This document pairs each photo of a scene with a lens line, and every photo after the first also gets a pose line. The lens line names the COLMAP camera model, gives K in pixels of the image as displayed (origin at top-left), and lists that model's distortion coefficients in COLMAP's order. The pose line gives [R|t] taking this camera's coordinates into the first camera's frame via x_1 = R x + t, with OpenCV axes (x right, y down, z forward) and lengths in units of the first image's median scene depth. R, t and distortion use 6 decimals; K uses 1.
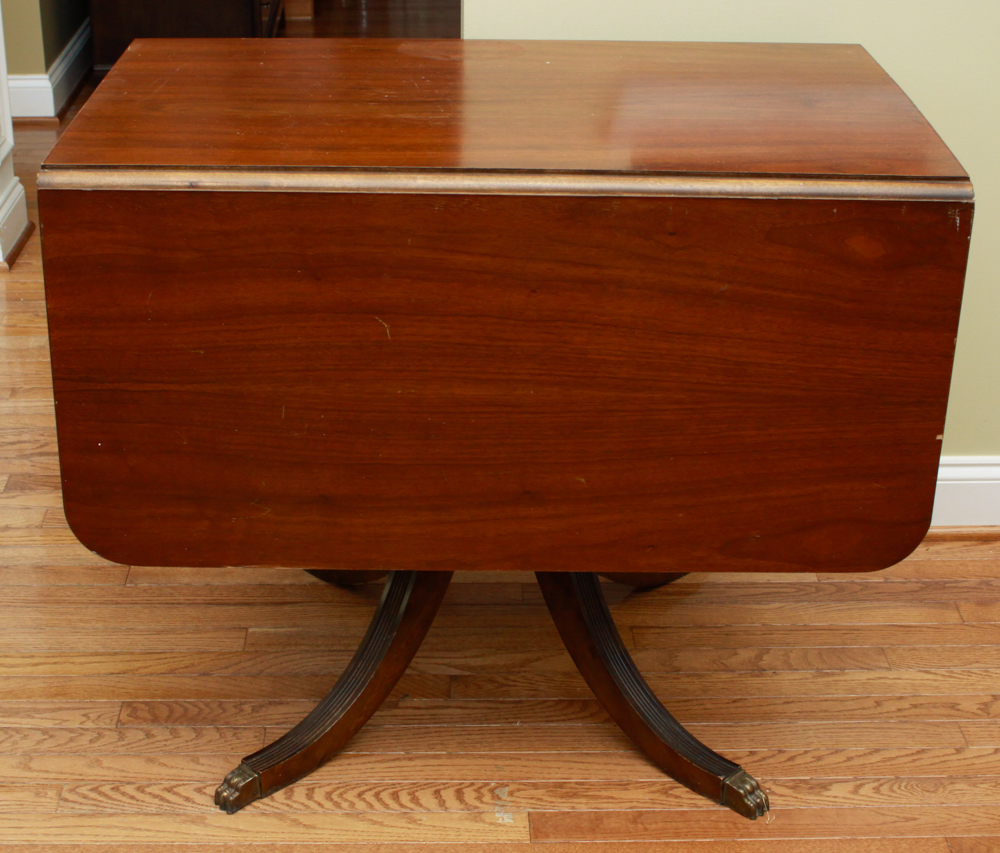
lens RADIAL K [[1829.2, 0, 465.6], [0, 1829.2, 415.7], [0, 0, 1]] dist [-0.094064, 0.000000]
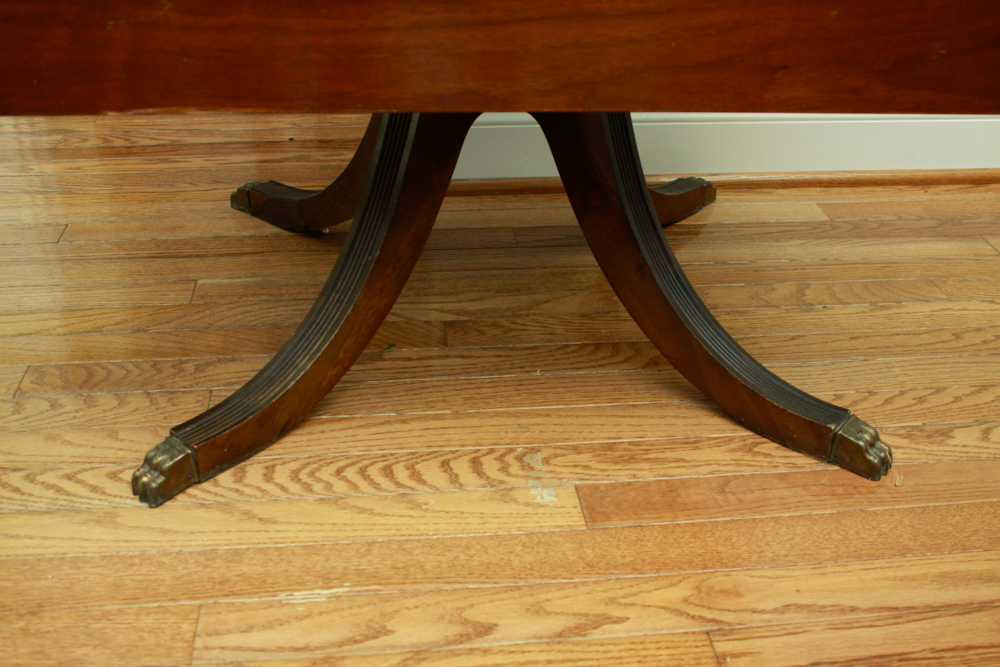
lens RADIAL K [[1079.7, 0, 502.4], [0, 1079.7, 340.7], [0, 0, 1]] dist [-0.094963, 0.000000]
pose [[0.994641, -0.034088, 0.097610, -0.032513], [0.024920, 0.995293, 0.093648, 0.115136], [-0.100343, -0.090714, 0.990809, 0.561502]]
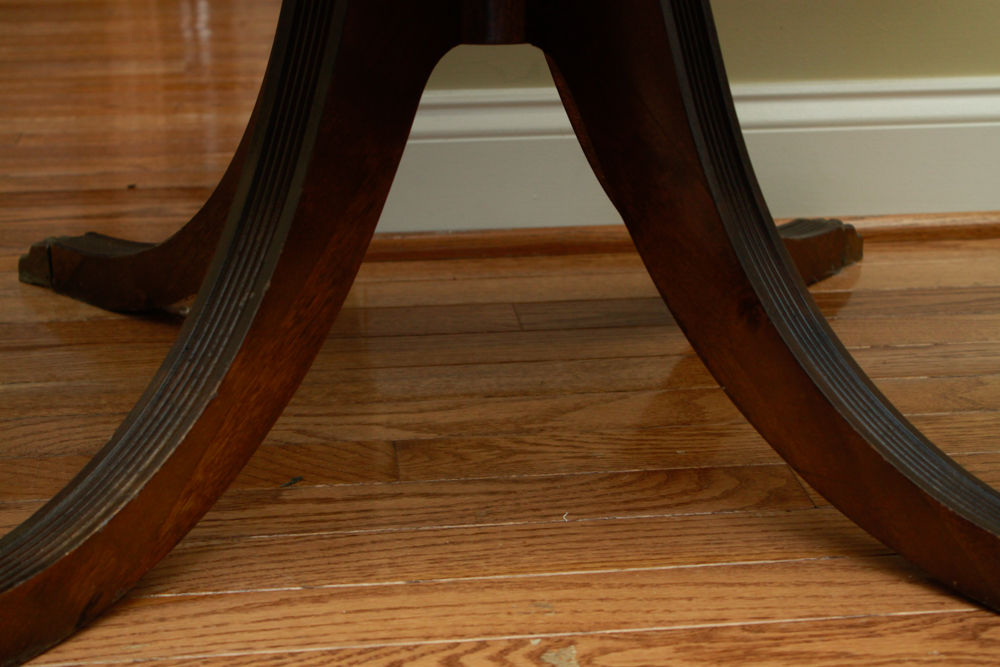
lens RADIAL K [[1722.4, 0, 499.2], [0, 1722.4, 333.7], [0, 0, 1]] dist [0.017045, 0.000000]
pose [[0.993671, -0.037139, 0.106013, -0.028746], [0.044995, 0.996339, -0.072696, 0.160175], [-0.102925, 0.077006, 0.991704, 0.619312]]
